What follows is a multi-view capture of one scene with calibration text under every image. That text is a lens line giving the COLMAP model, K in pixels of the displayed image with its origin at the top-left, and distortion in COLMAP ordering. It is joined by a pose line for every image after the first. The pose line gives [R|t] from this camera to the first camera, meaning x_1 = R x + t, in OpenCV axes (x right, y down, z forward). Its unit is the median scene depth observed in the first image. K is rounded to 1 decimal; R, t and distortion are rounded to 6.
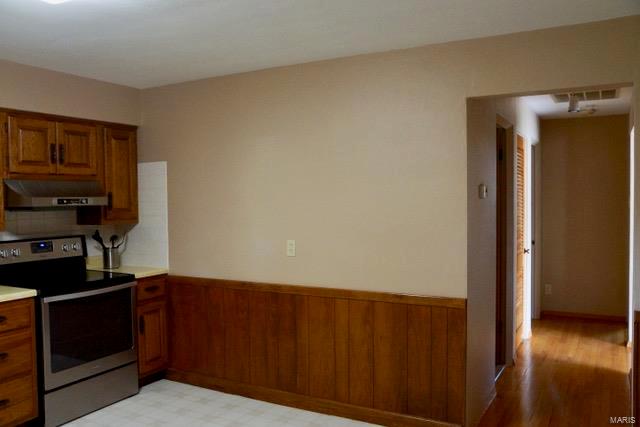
lens RADIAL K [[493.6, 0, 320.2], [0, 493.6, 201.4], [0, 0, 1]] dist [-0.114001, -0.000188]
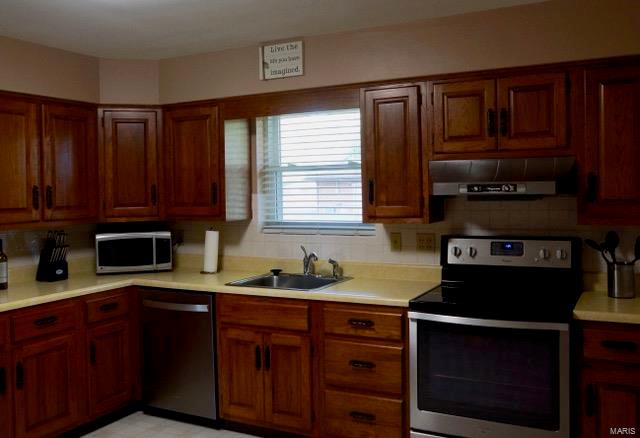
lens RADIAL K [[523.8, 0, 320.0], [0, 523.8, 198.7], [0, 0, 1]] dist [-0.114566, 0.002988]
pose [[0.036109, 0.020558, -0.999136, 0.226460], [0.000112, 0.999788, 0.020575, 0.000612], [0.999348, -0.000855, 0.036099, 0.702620]]
